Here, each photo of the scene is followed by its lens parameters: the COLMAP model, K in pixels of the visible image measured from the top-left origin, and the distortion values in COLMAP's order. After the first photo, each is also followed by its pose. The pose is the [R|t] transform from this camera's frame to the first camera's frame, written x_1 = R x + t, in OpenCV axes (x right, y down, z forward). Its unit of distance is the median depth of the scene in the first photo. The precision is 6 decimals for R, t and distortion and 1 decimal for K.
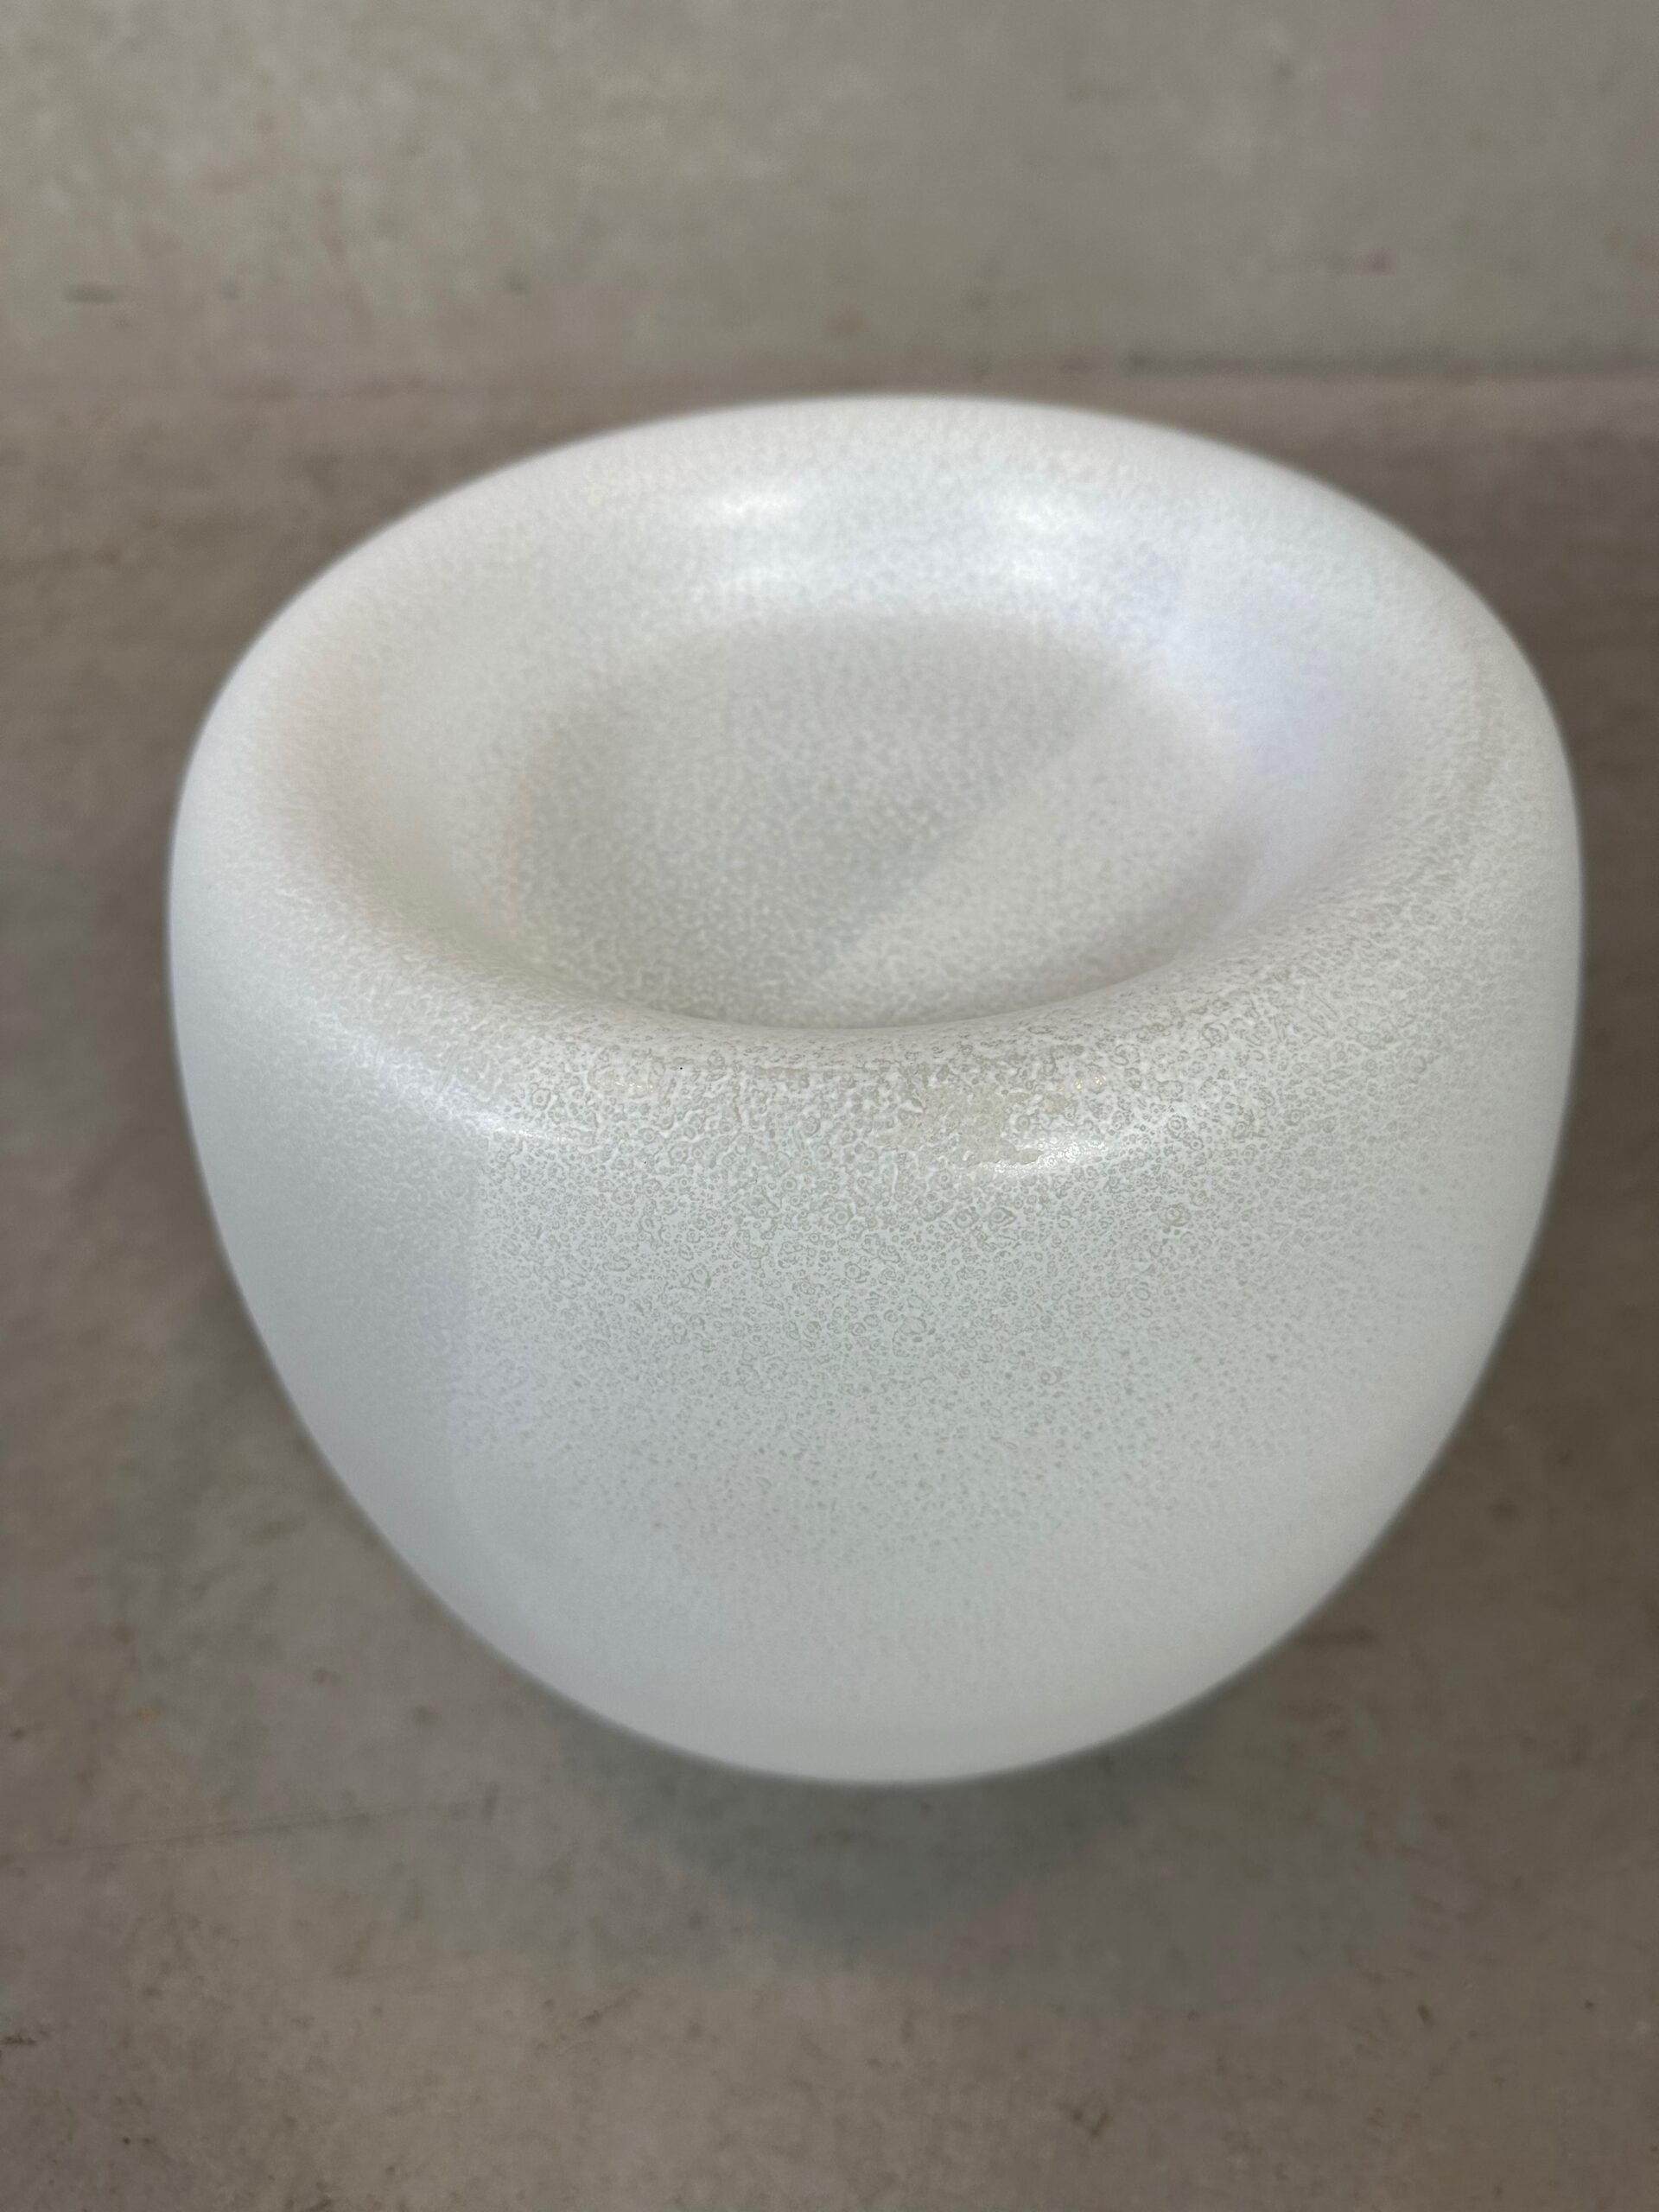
lens RADIAL K [[1652.8, 0, 809.5], [0, 1652.8, 1154.7], [0, 0, 1]] dist [0.007915, -0.050025]
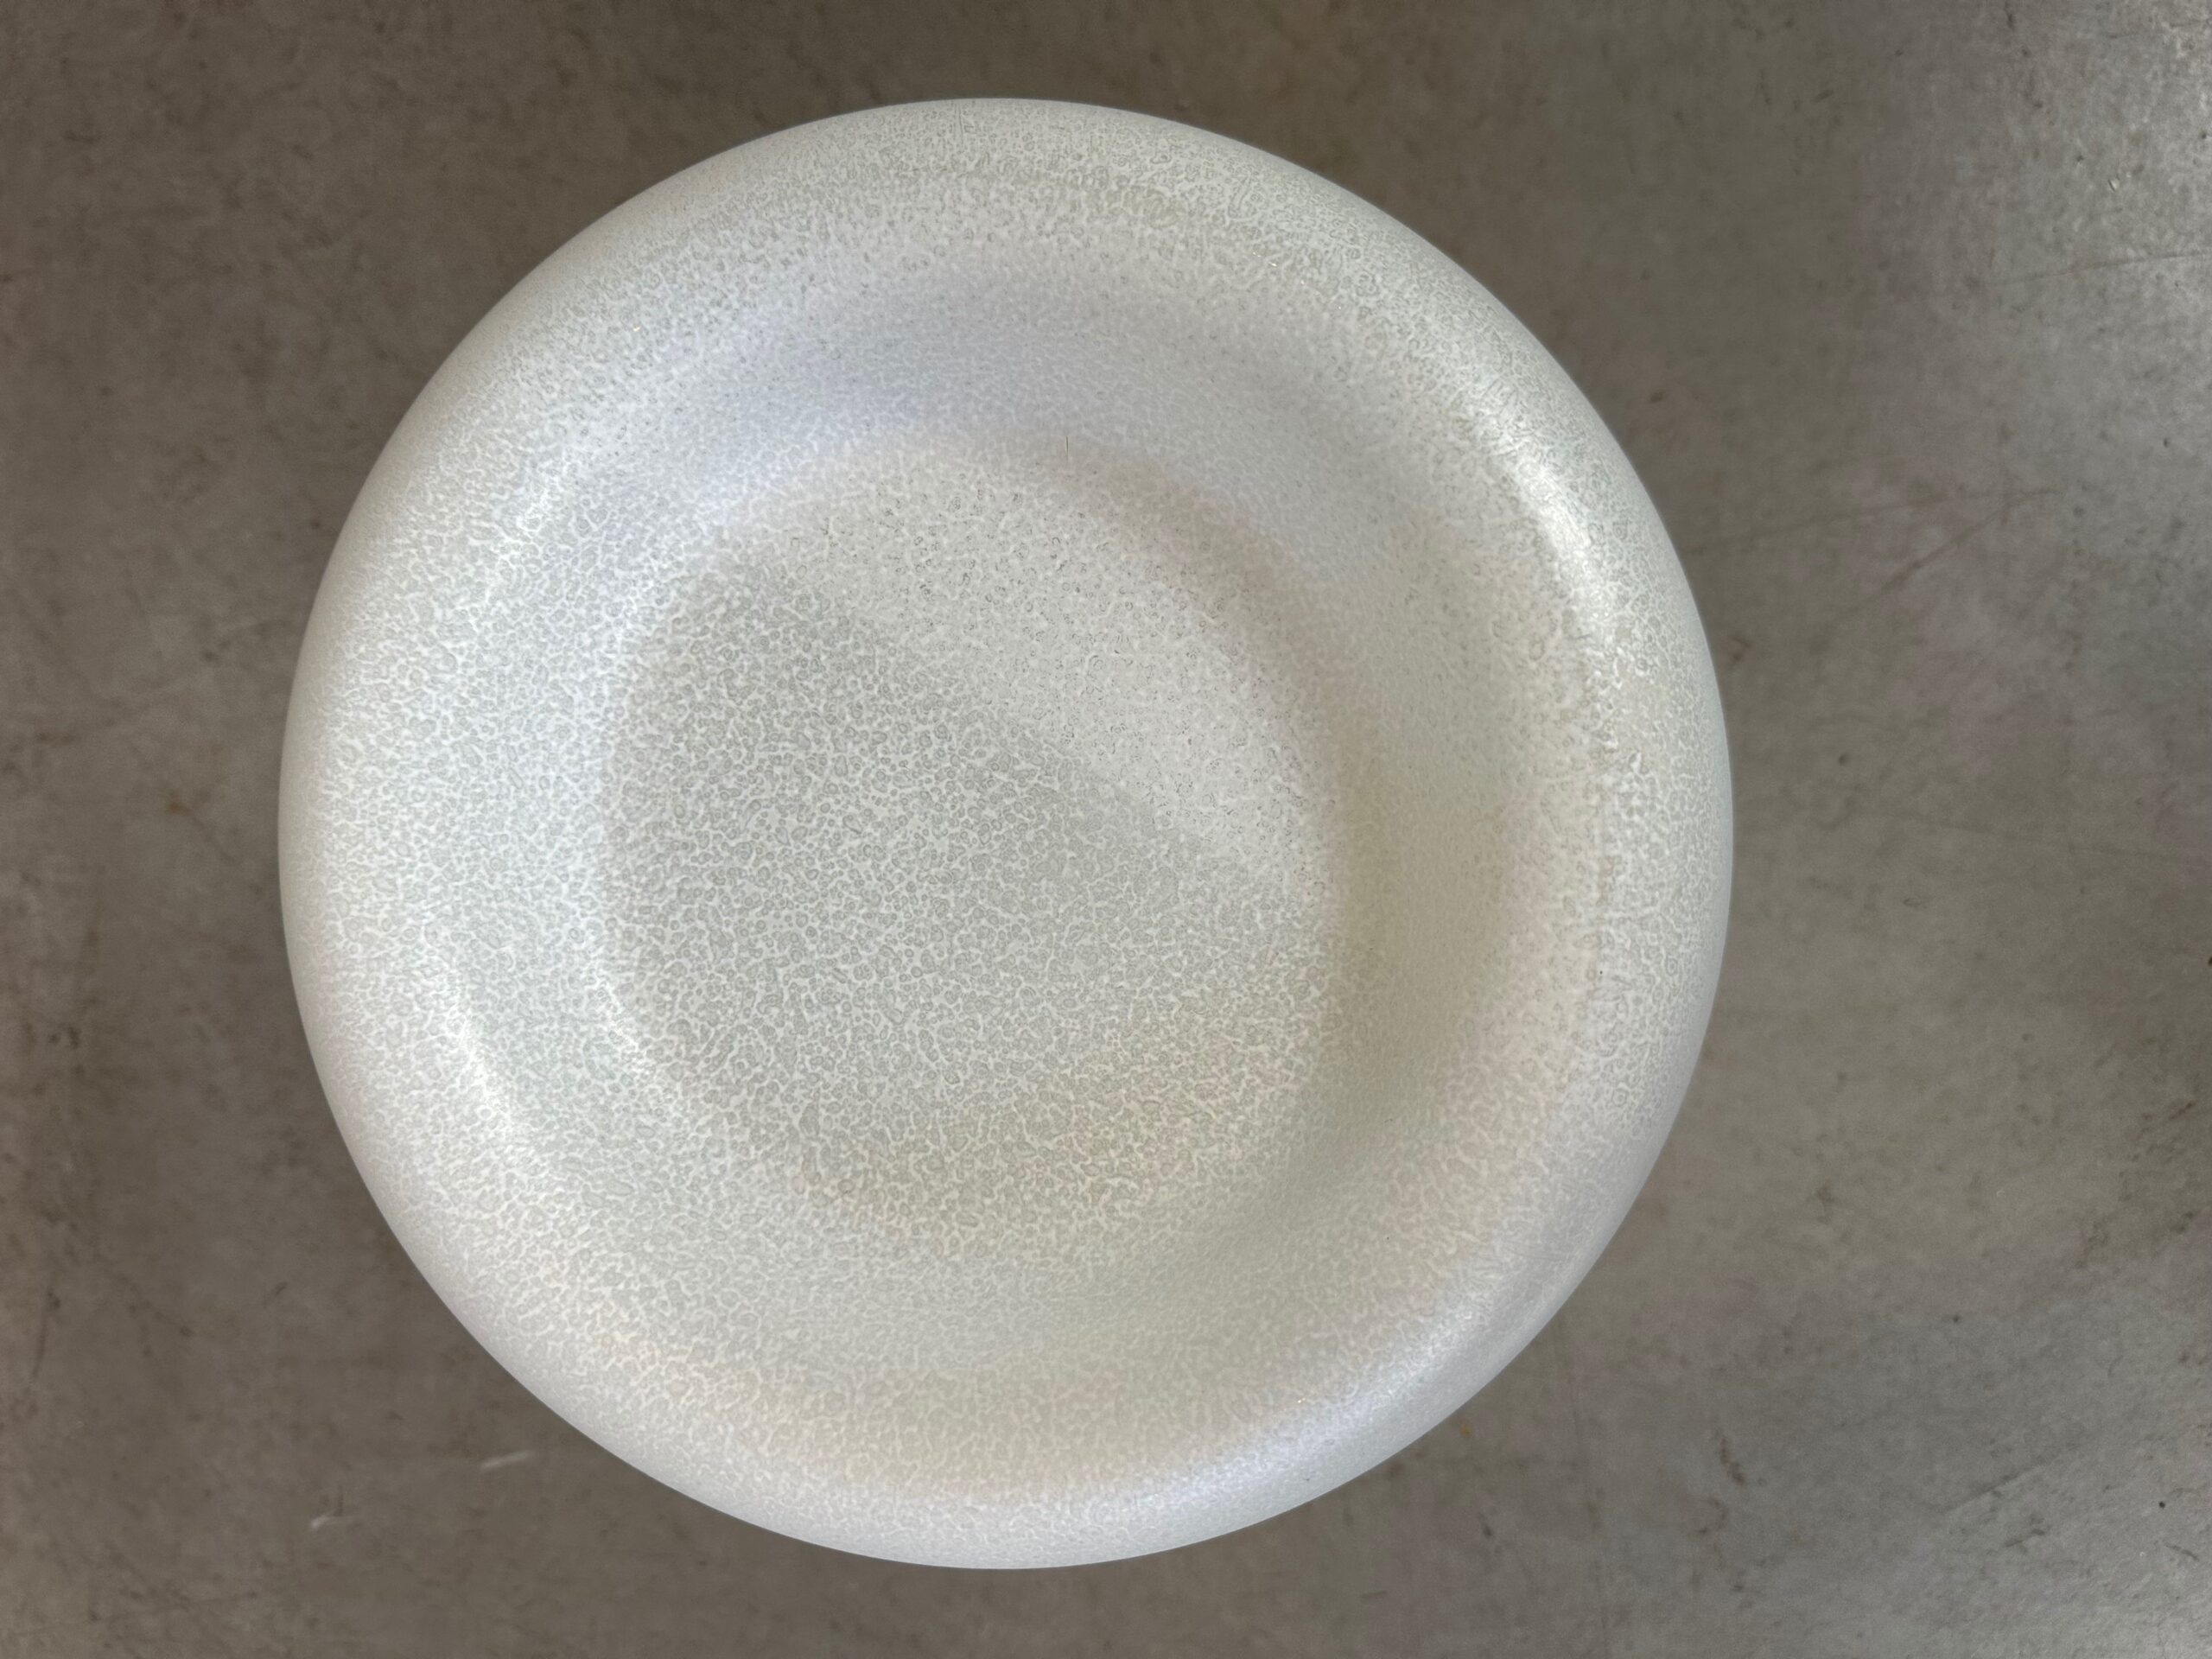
lens RADIAL K [[1652.8, 0, 940.2], [0, 1652.8, 840.9], [0, 0, 1]] dist [0.007915, -0.050025]
pose [[-0.070759, -0.996858, 0.035588, 0.001878], [0.841441, -0.040491, 0.538829, -0.991335], [-0.535696, 0.068072, 0.841663, 0.295715]]
